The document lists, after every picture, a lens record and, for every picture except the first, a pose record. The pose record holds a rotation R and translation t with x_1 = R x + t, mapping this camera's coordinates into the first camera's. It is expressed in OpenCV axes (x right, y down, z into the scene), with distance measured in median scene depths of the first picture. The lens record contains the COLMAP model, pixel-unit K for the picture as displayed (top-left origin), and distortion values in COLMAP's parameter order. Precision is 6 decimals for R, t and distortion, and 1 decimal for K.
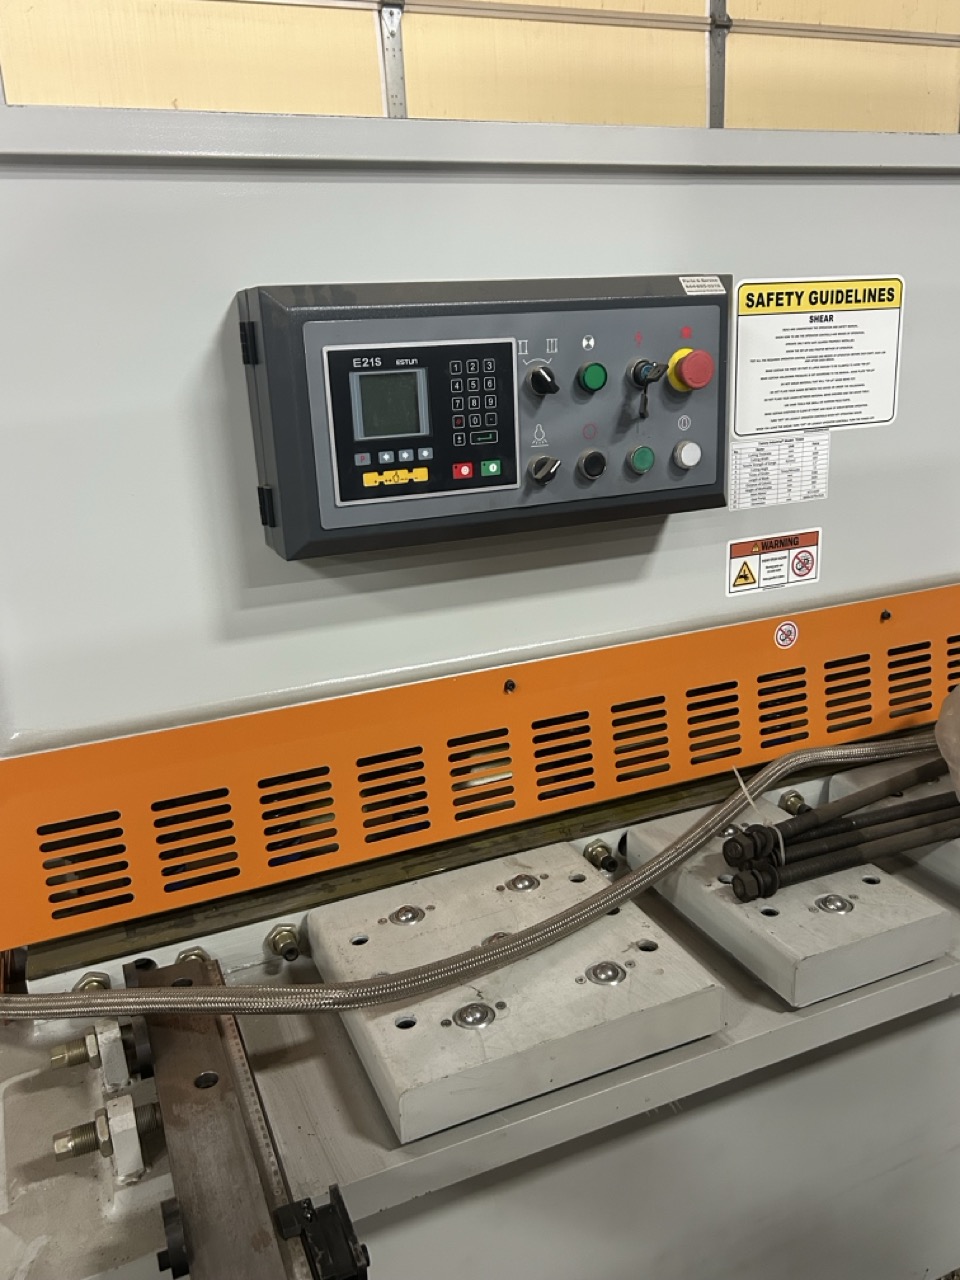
lens RADIAL K [[1022.6, 0, 479.2], [0, 1022.6, 631.4], [0, 0, 1]] dist [0.024441, -0.029521]
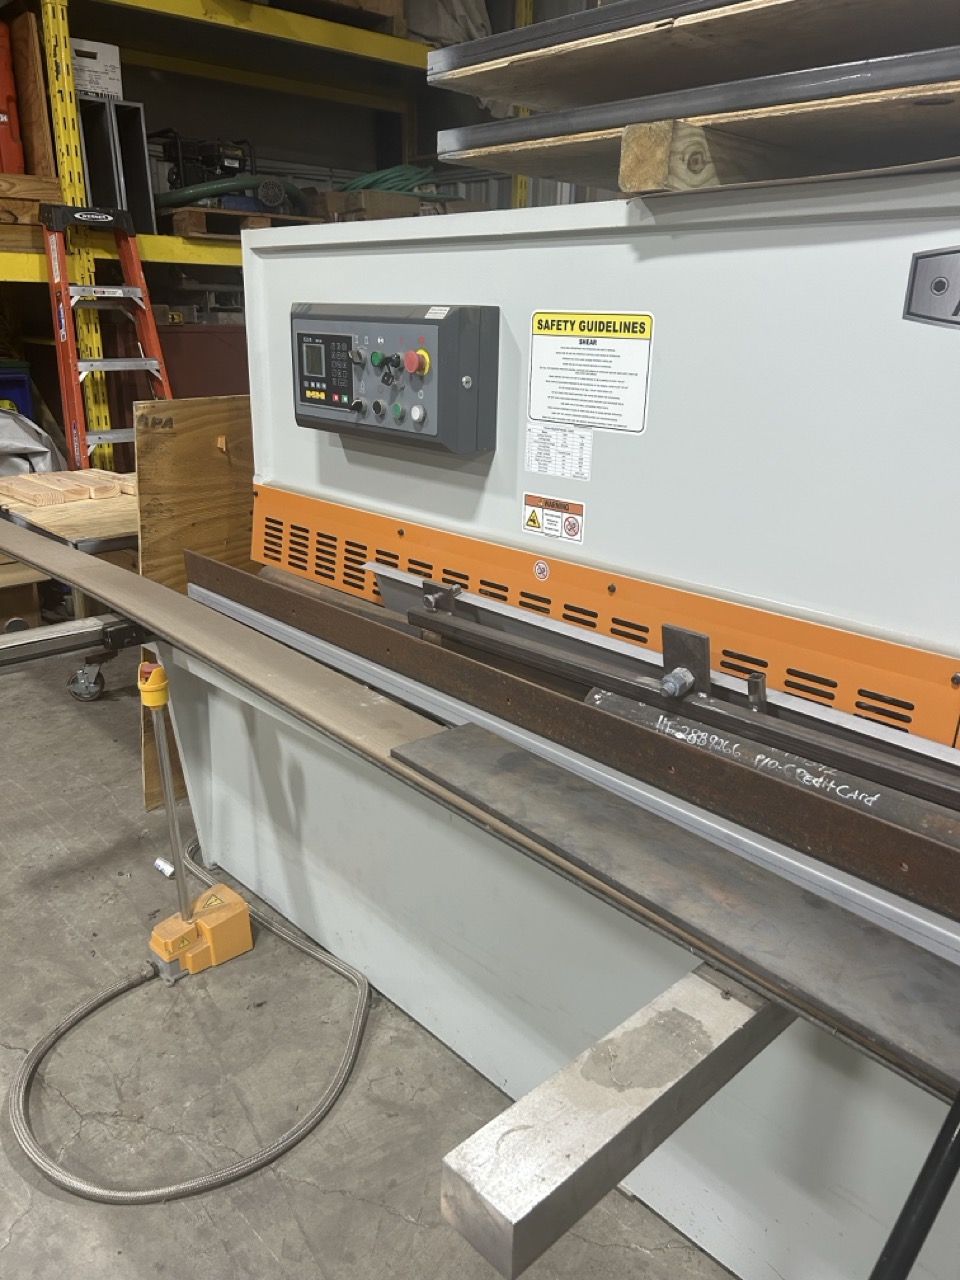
lens RADIAL K [[935.9, 0, 478.5], [0, 935.9, 628.5], [0, 0, 1]] dist [0.089139, -0.220408]
pose [[0.356760, 0.347925, -0.866989, 1.693628], [-0.300928, 0.921392, 0.245927, -0.255230], [0.884401, 0.173165, 0.433416, 0.476567]]
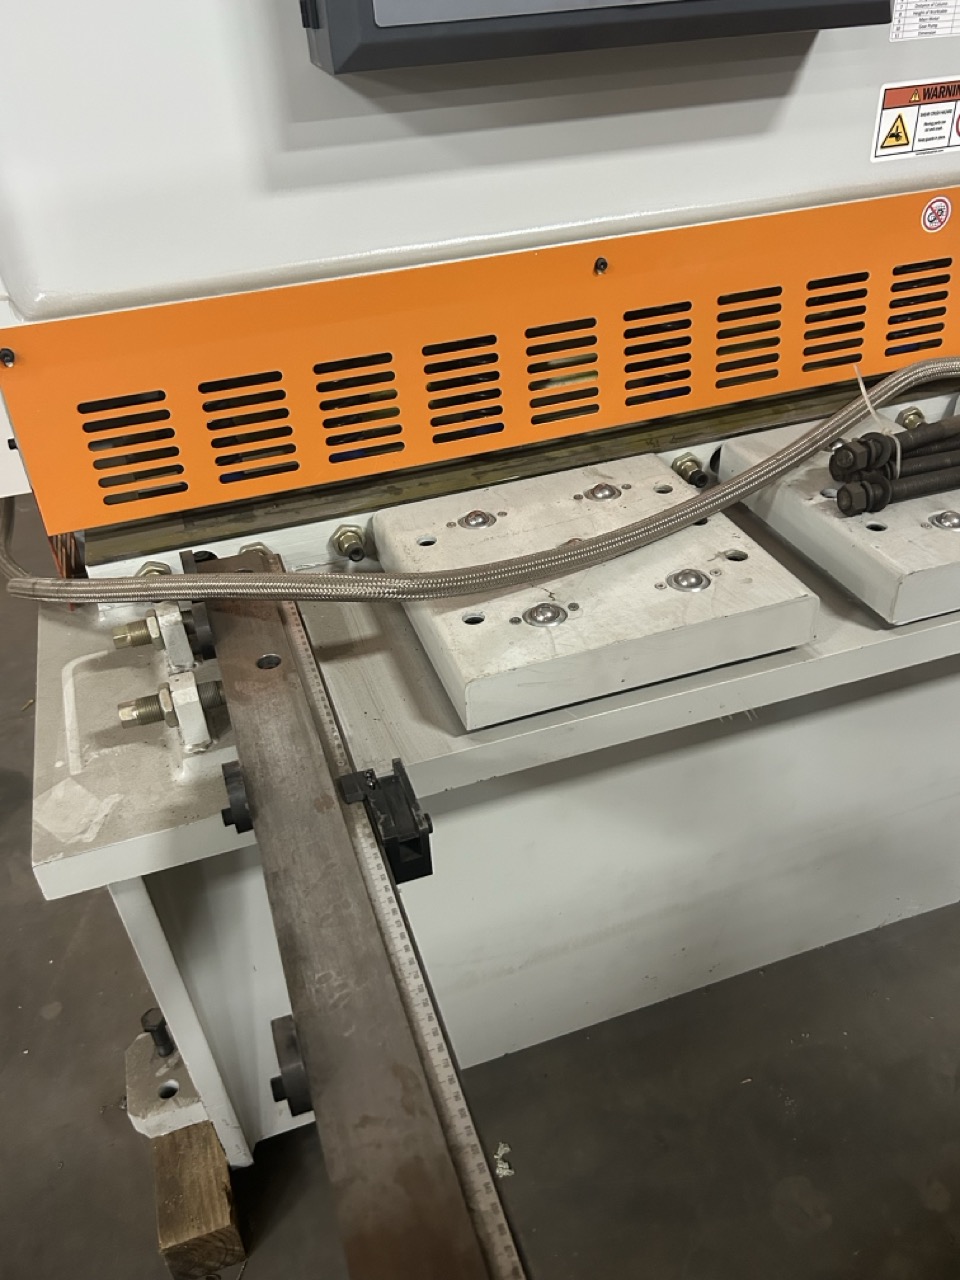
lens RADIAL K [[1008.2, 0, 480.0], [0, 1008.2, 640.0], [0, 0, 1]] dist [0.066996, -0.089491]
pose [[0.996858, 0.039096, -0.068891, -0.000031], [-0.014794, 0.946298, 0.322956, 0.083273], [0.077818, -0.320922, 0.943903, 0.092294]]
